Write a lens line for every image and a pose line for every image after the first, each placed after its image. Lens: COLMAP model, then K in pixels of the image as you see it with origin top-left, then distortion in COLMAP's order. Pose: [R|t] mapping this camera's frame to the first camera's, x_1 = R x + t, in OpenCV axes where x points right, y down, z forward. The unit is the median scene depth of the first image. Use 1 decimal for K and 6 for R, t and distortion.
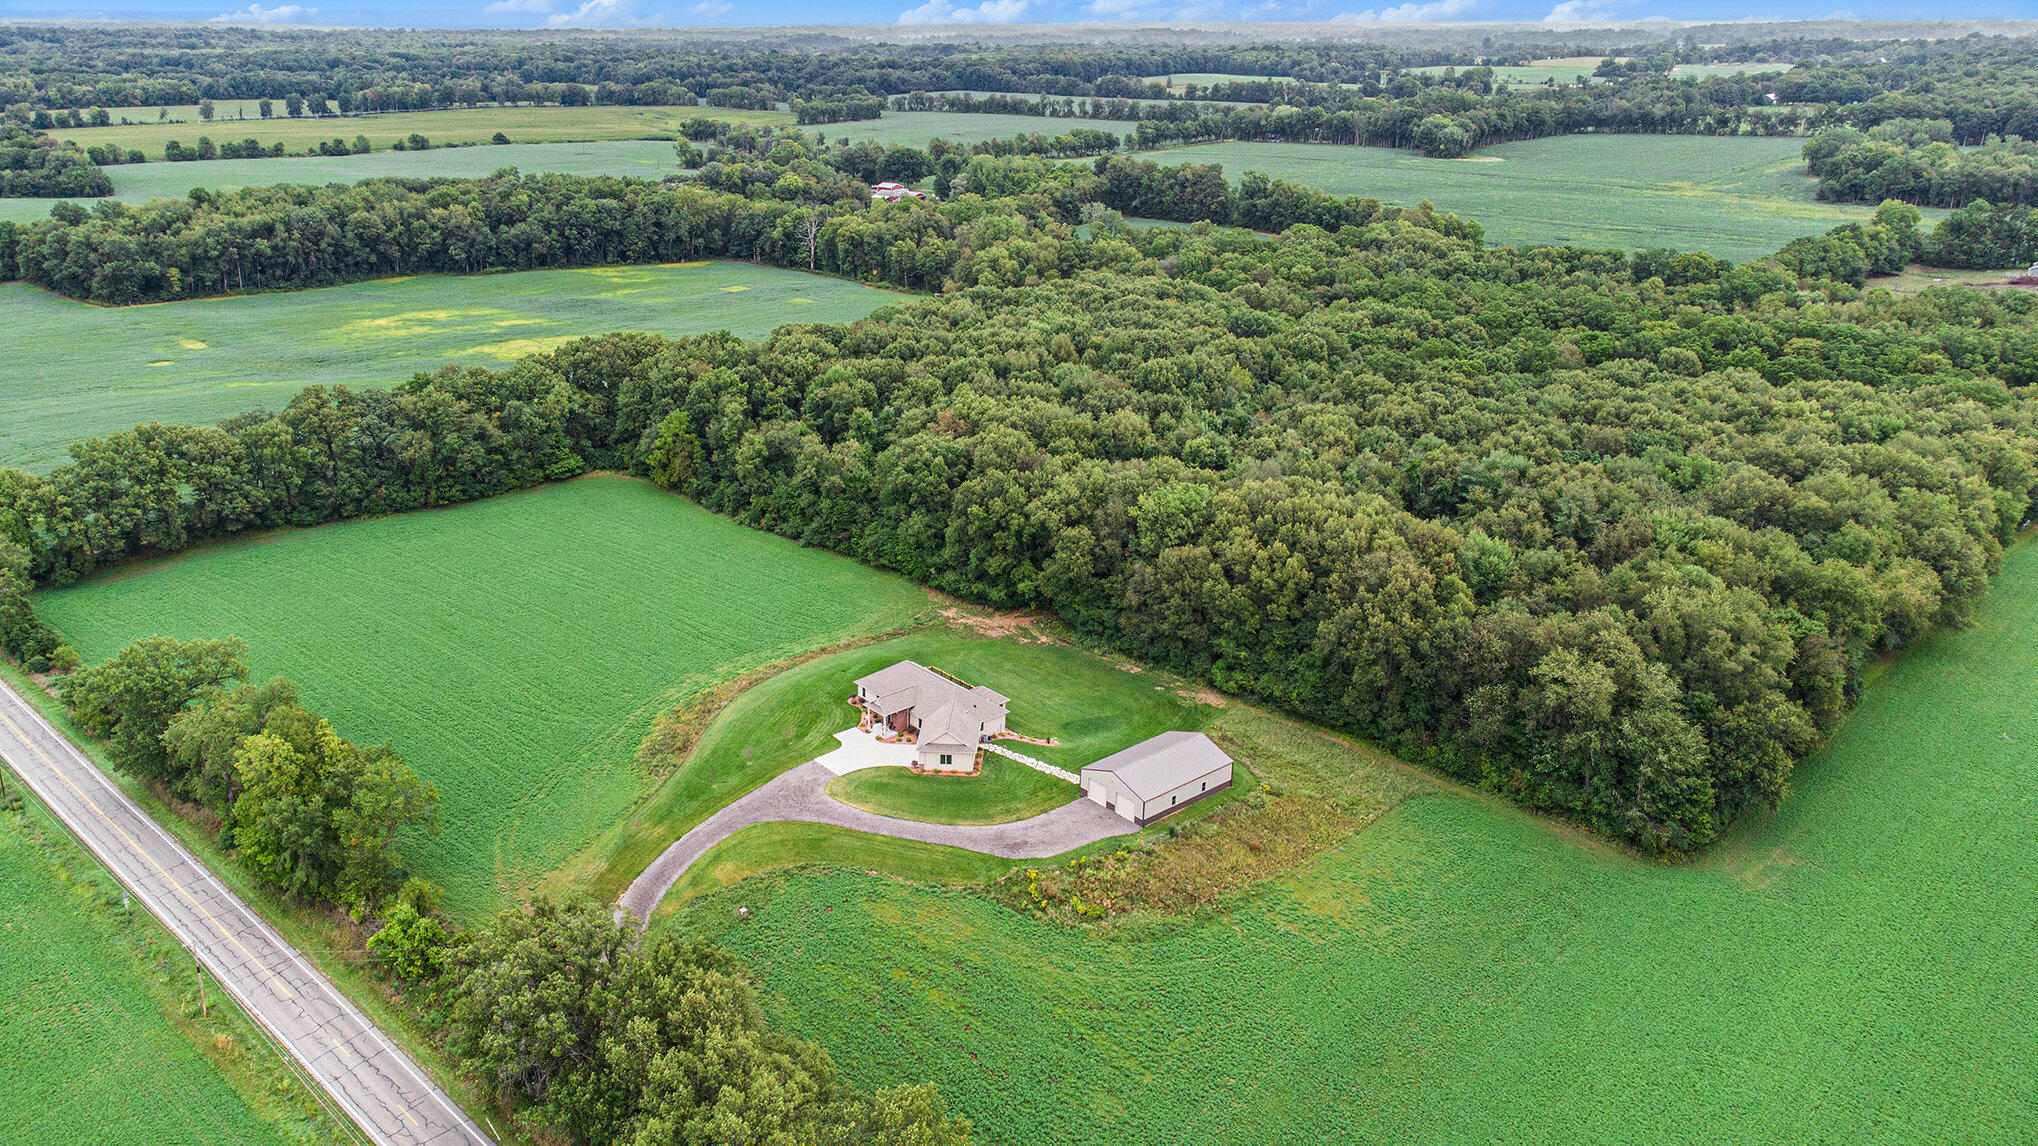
lens RADIAL K [[1496.8, 0, 1029.6], [0, 1496.8, 551.4], [0, 0, 1]] dist [0.030759, 0.032675]
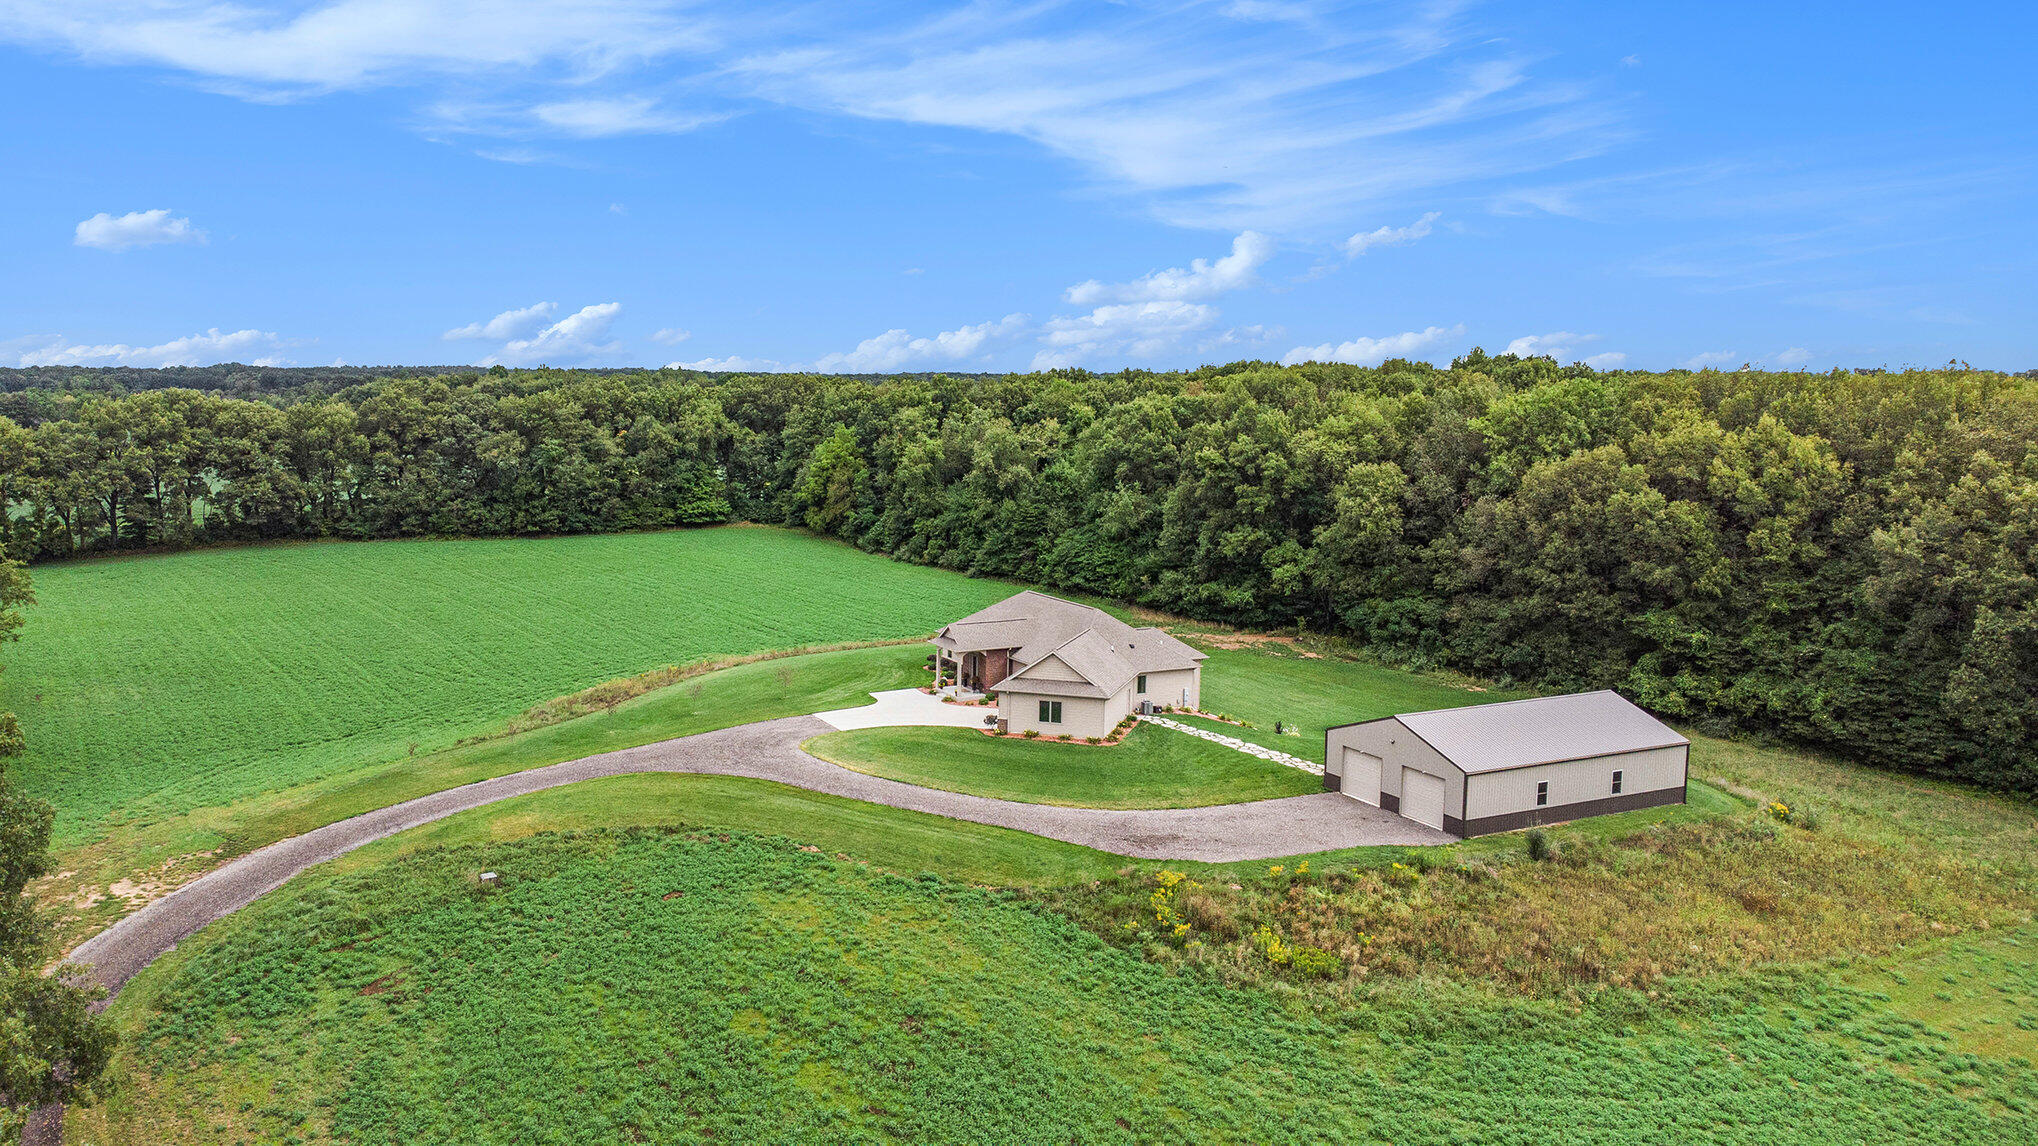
lens RADIAL K [[1496.8, 0, 1011.4], [0, 1496.8, 578.4], [0, 0, 1]] dist [0.030759, 0.032675]
pose [[0.965198, 0.020355, -0.260726, 0.051430], [-0.081181, 0.971035, -0.224722, 0.181966], [0.248600, 0.238067, 0.938894, 0.458644]]
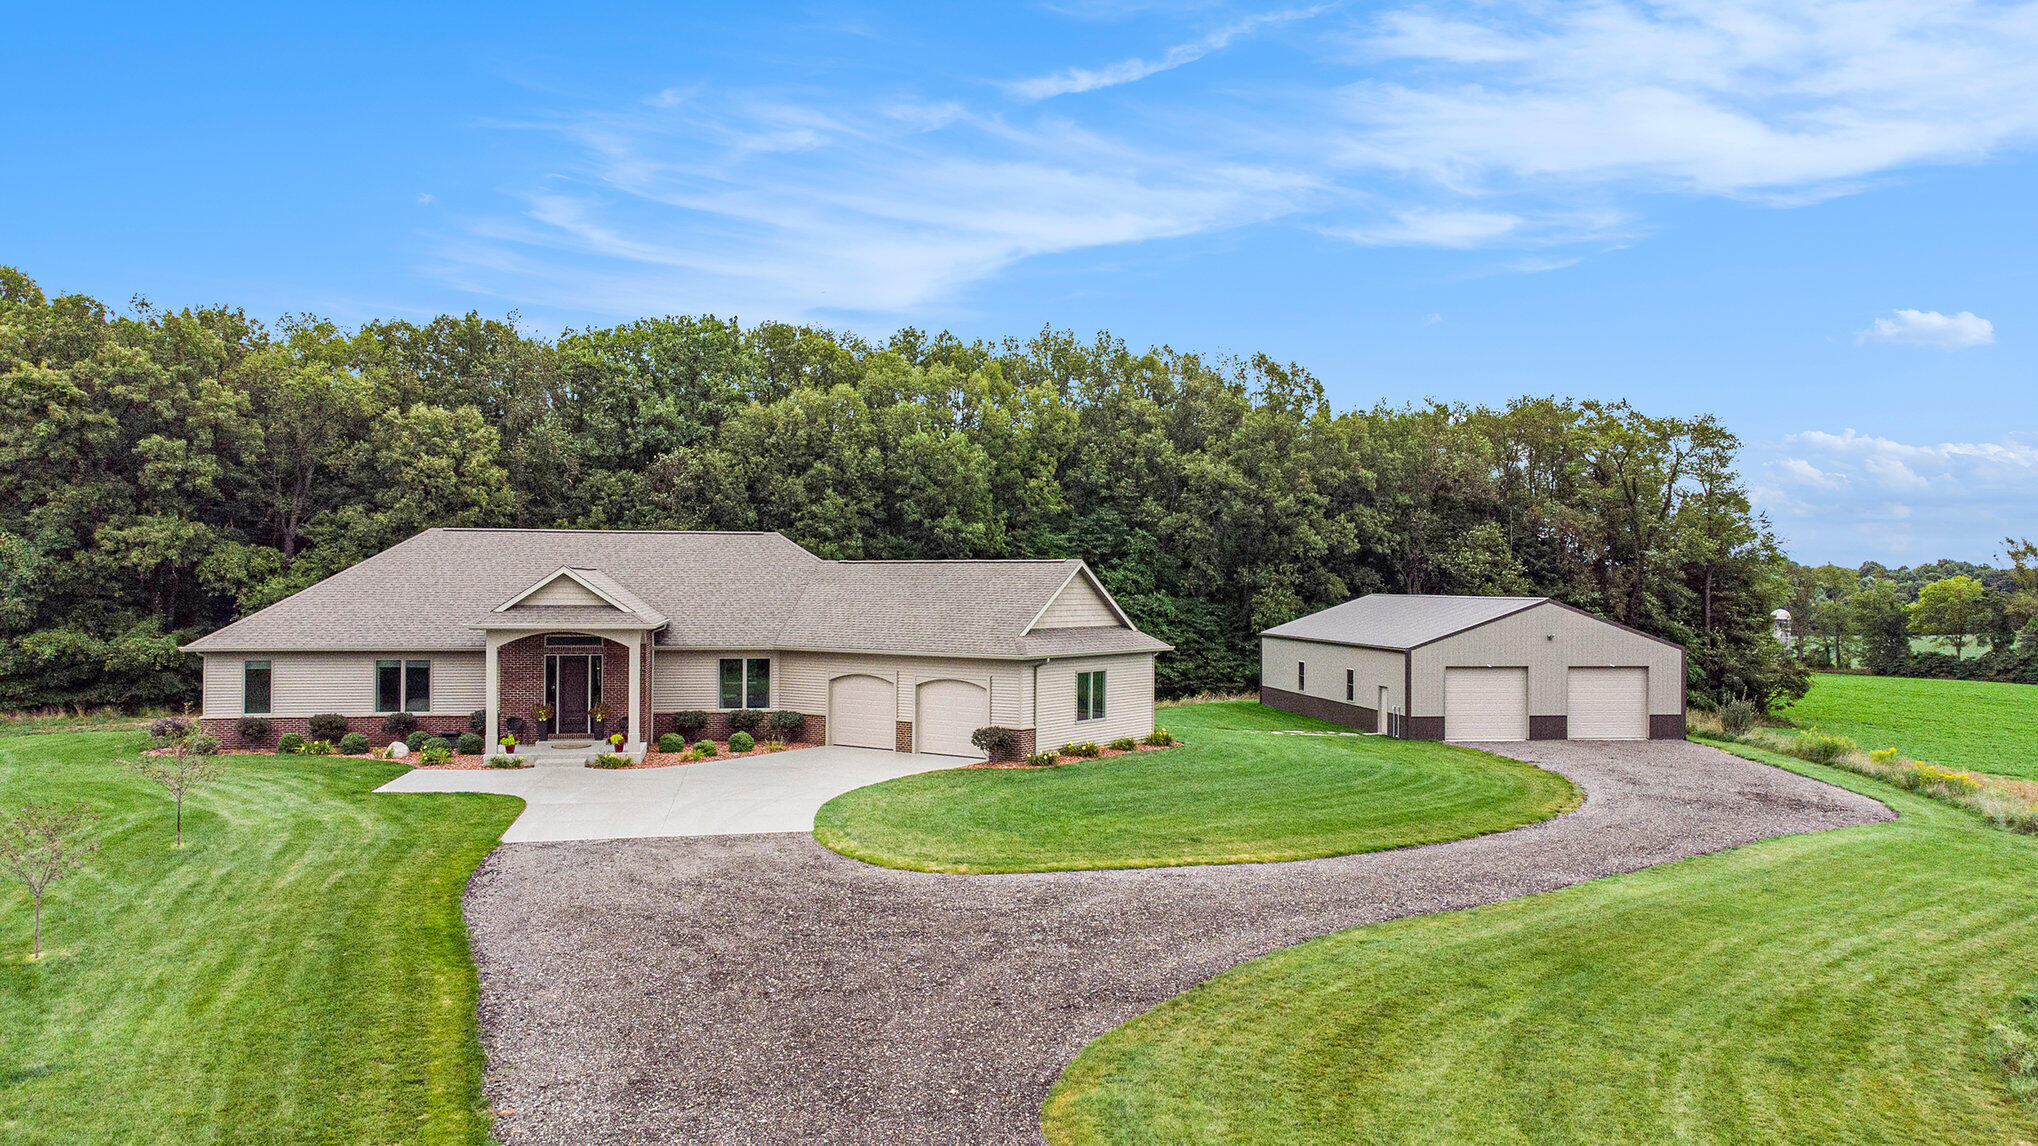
lens RADIAL K [[1496.8, 0, 1013.1], [0, 1496.8, 591.2], [0, 0, 1]] dist [0.030759, 0.032675]
pose [[0.537323, -0.019046, 0.843161, -0.215338], [0.301743, 0.937909, -0.171106, 0.140140], [-0.787550, 0.346357, 0.509707, 0.772684]]
